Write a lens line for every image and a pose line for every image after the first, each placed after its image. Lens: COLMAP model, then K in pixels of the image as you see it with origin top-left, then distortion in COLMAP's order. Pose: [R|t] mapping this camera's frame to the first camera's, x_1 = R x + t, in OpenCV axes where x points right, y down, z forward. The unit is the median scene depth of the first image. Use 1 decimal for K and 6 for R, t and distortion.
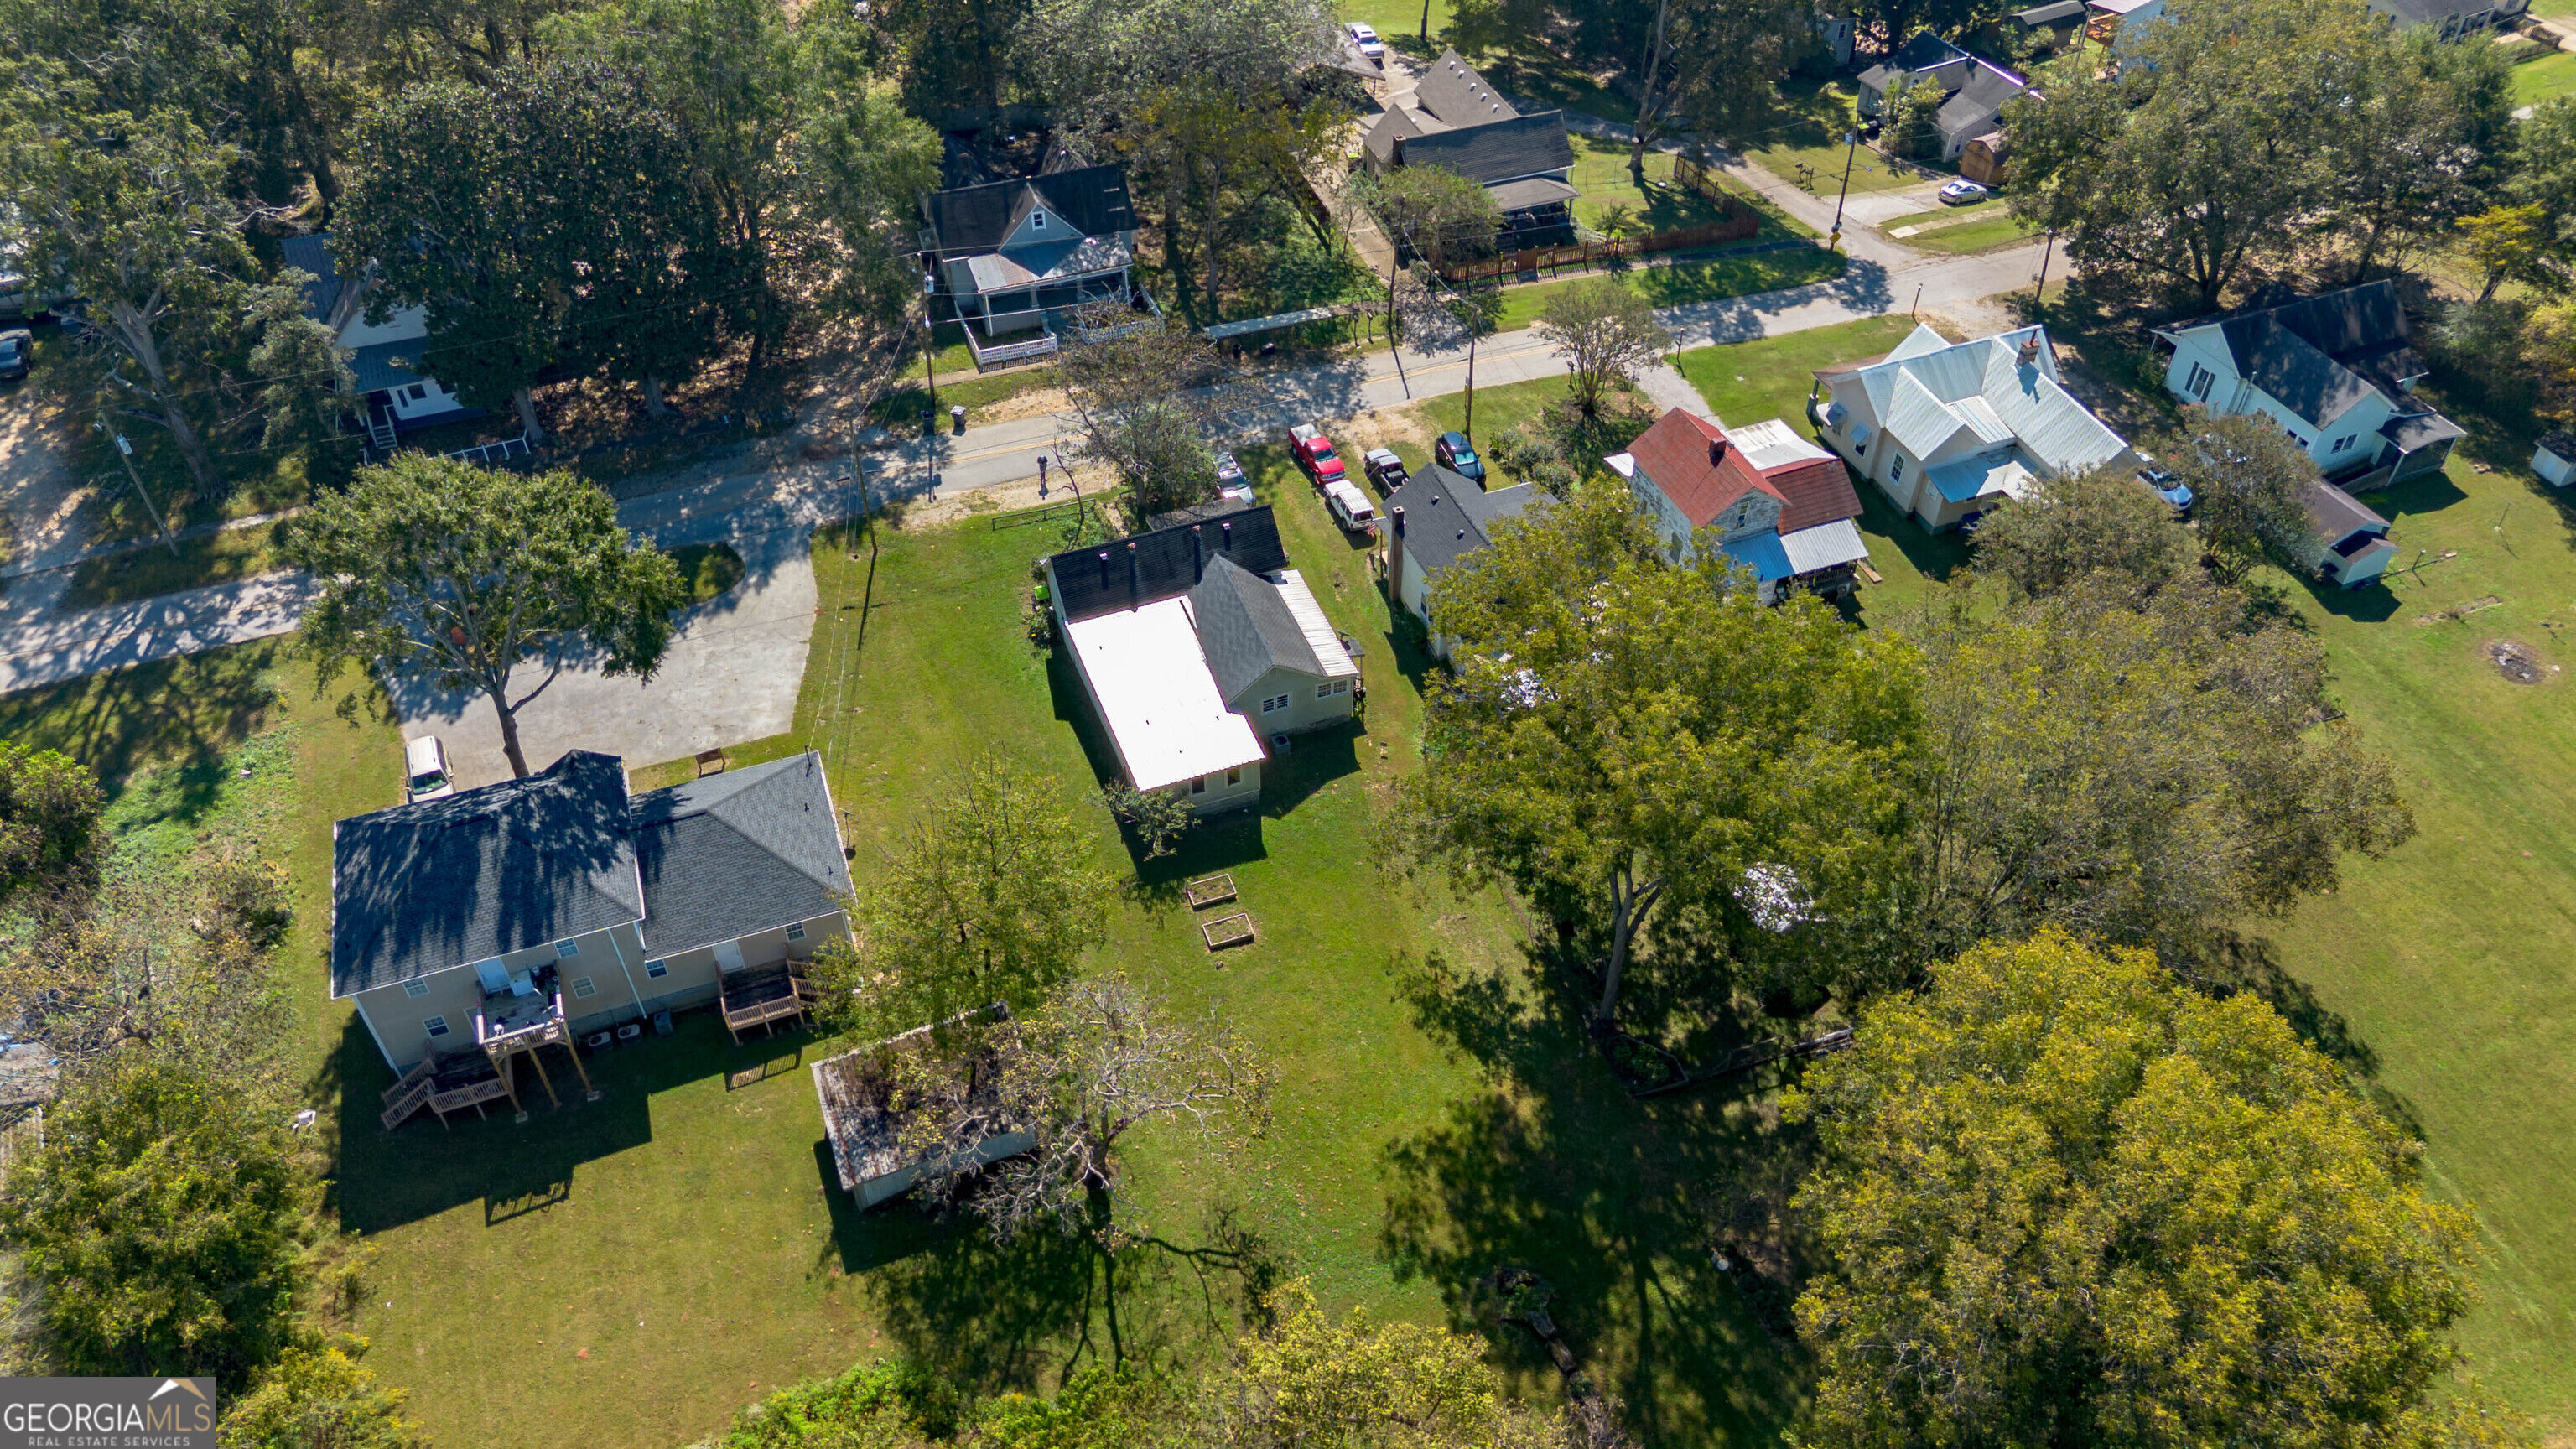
lens RADIAL K [[1829.9, 0, 1247.1], [0, 1829.9, 654.2], [0, 0, 1]] dist [0.071381, -0.065942]
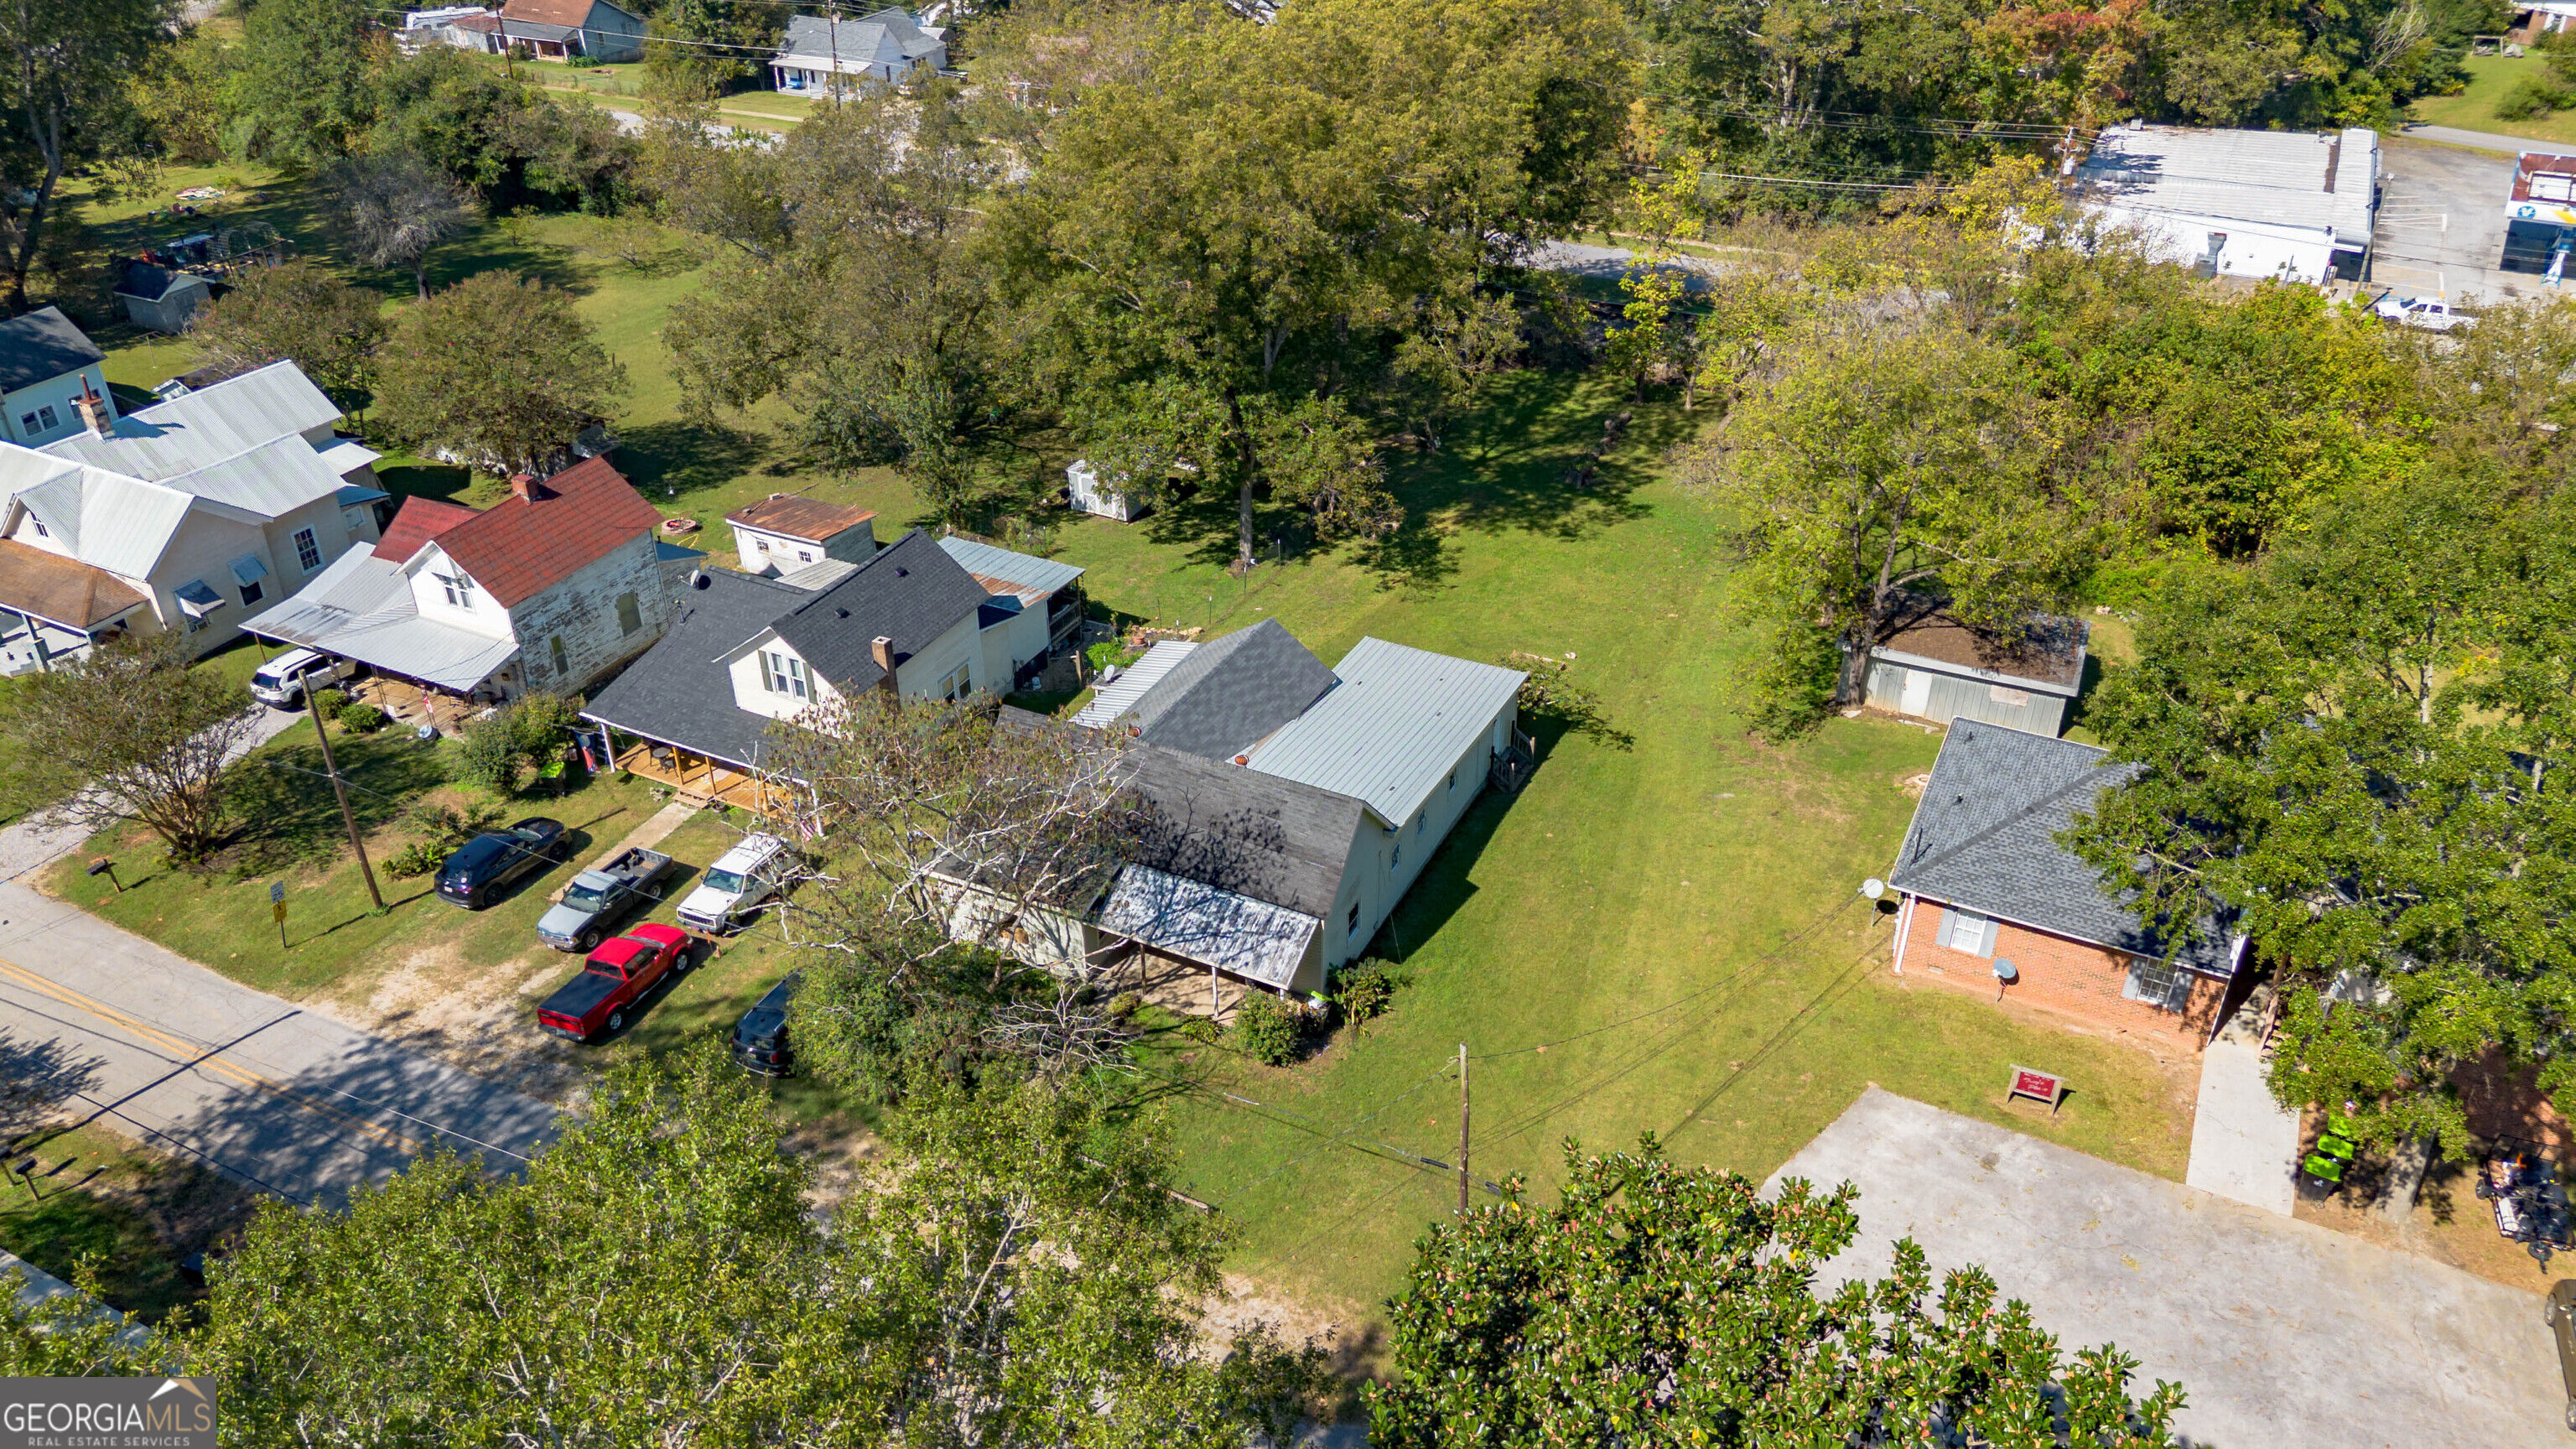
lens RADIAL K [[1821.2, 0, 1265.0], [0, 1821.2, 725.7], [0, 0, 1]] dist [0.063262, -0.054172]
pose [[-0.679567, -0.379673, 0.627724, -0.388745], [0.496908, 0.391259, 0.774596, -0.461716], [-0.539696, 0.838311, -0.077224, 0.953504]]
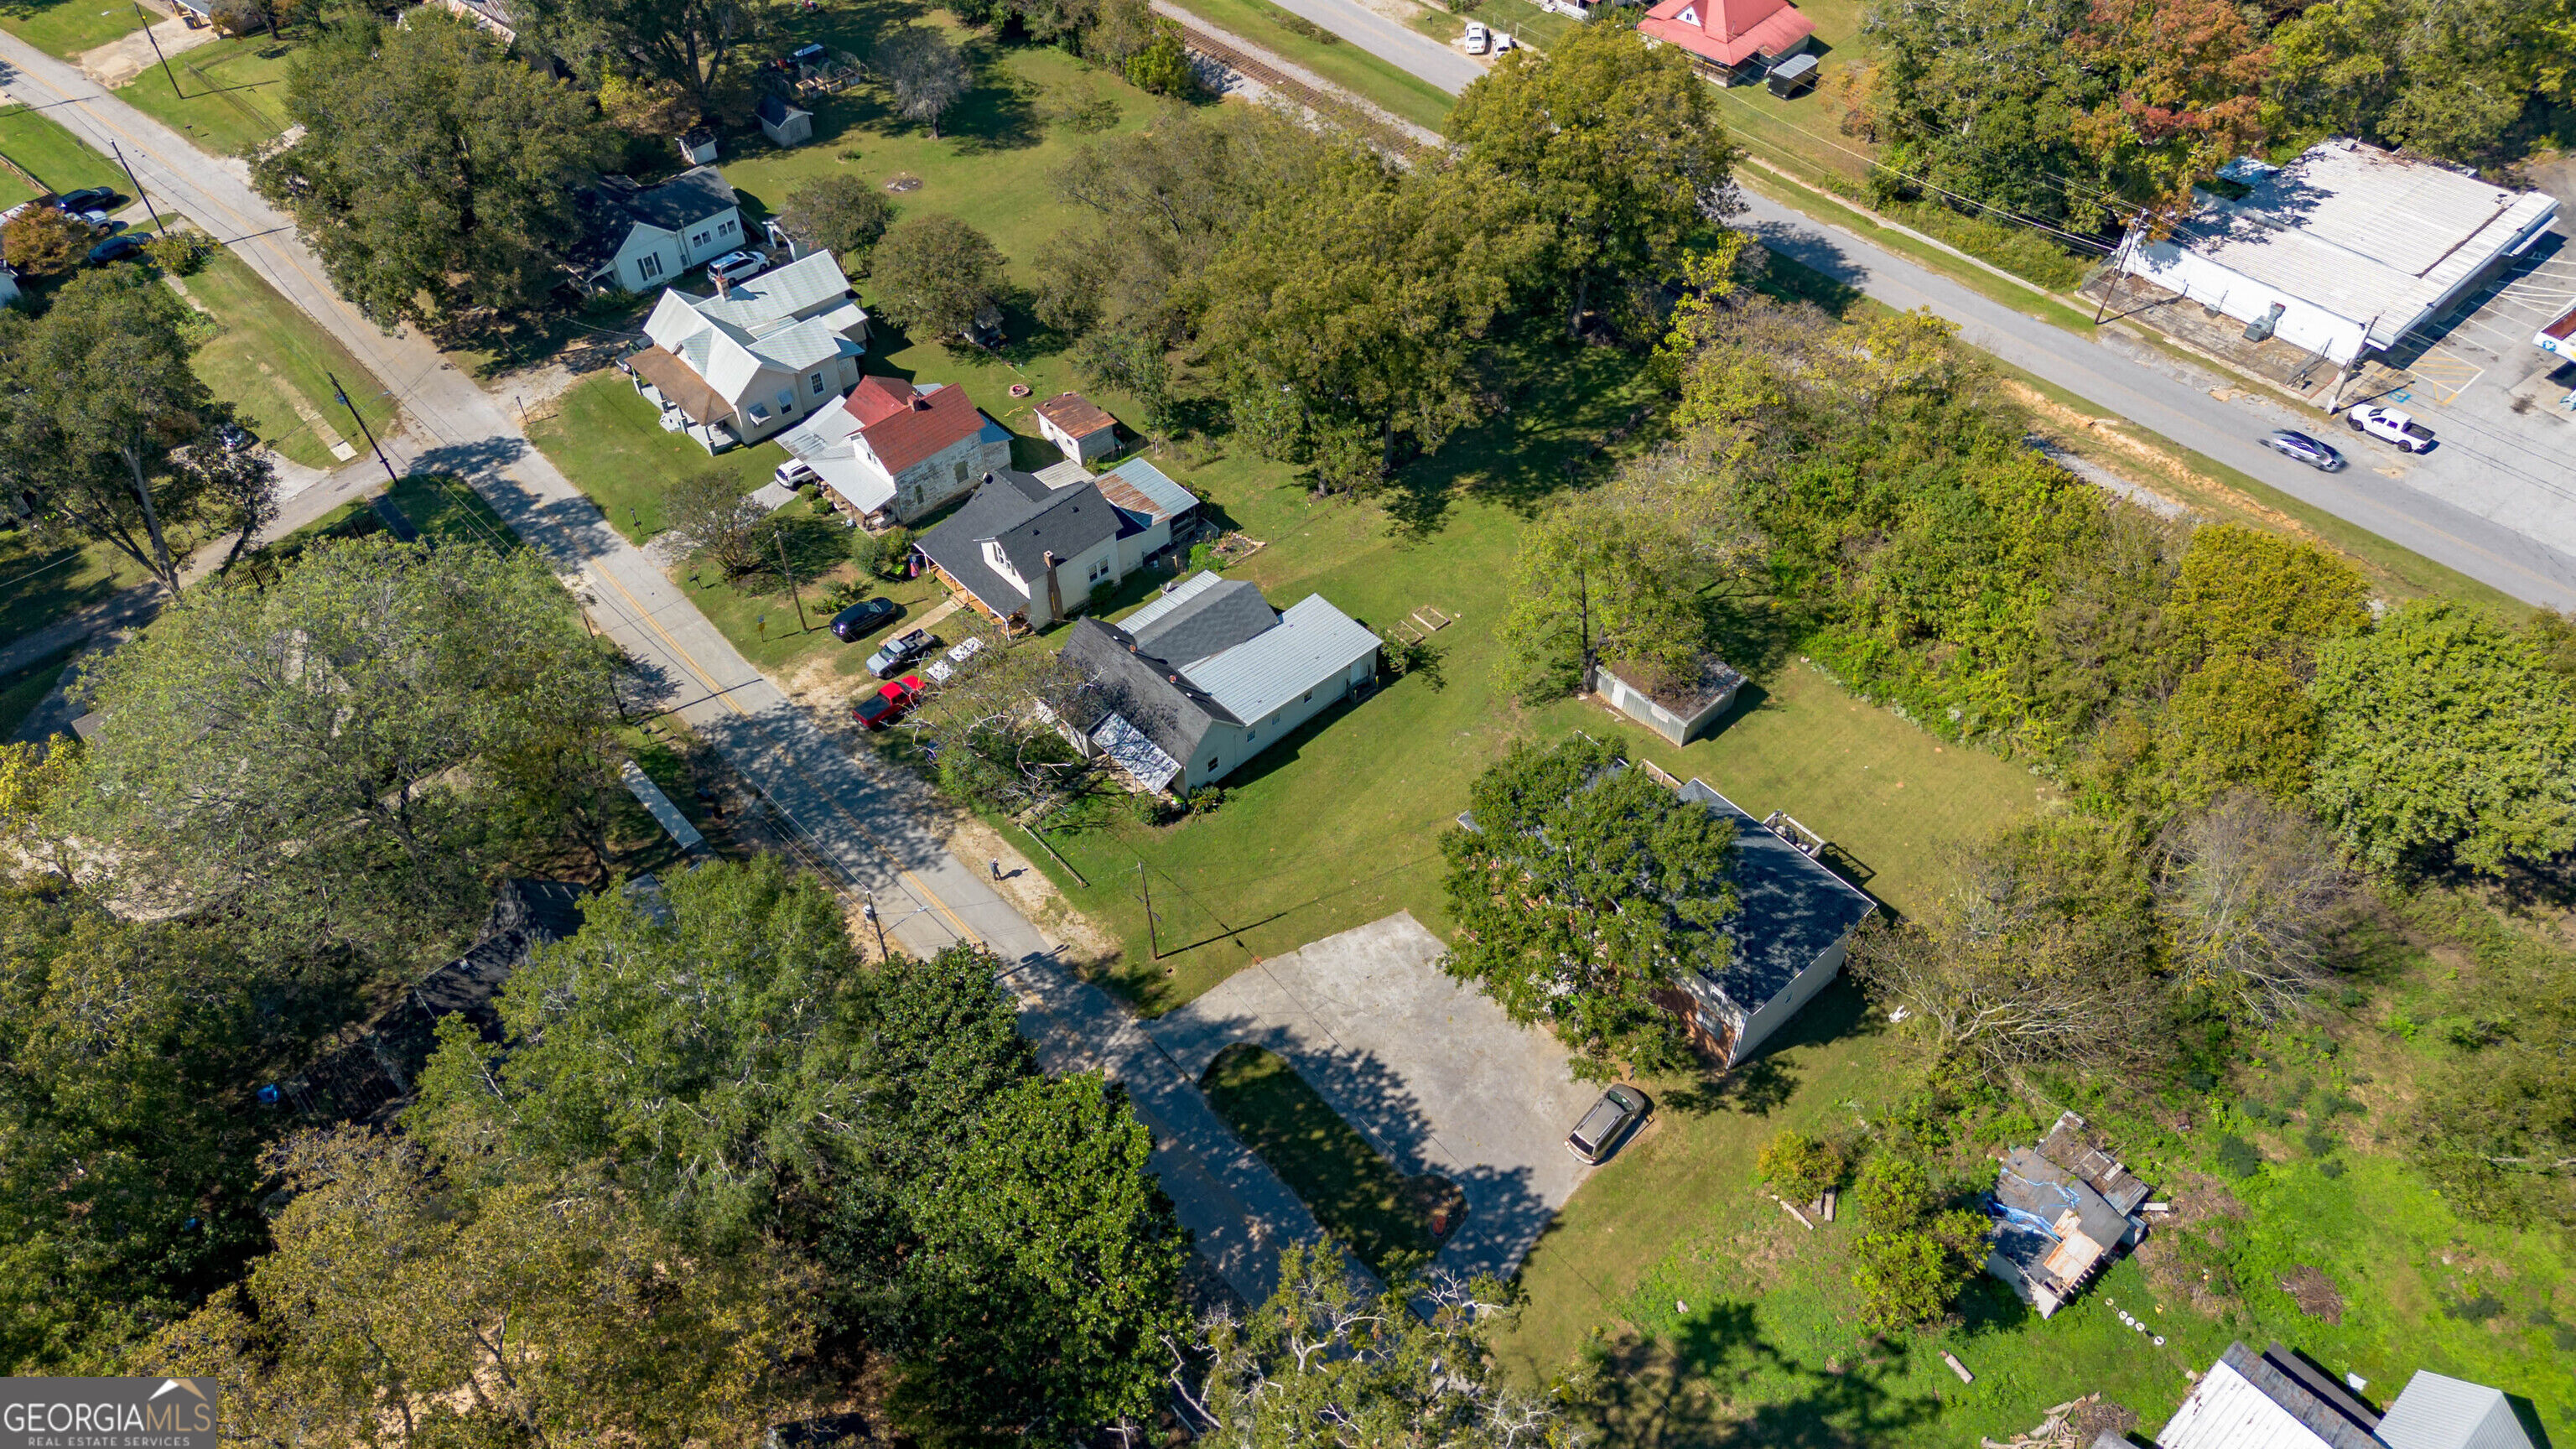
lens RADIAL K [[1858.5, 0, 1273.0], [0, 1858.5, 707.2], [0, 0, 1]] dist [0.090225, -0.004723]
pose [[-0.377683, -0.662066, 0.647321, -0.798628], [0.630052, 0.328540, 0.703630, -0.779851], [-0.678520, 0.673595, 0.293052, 0.576899]]
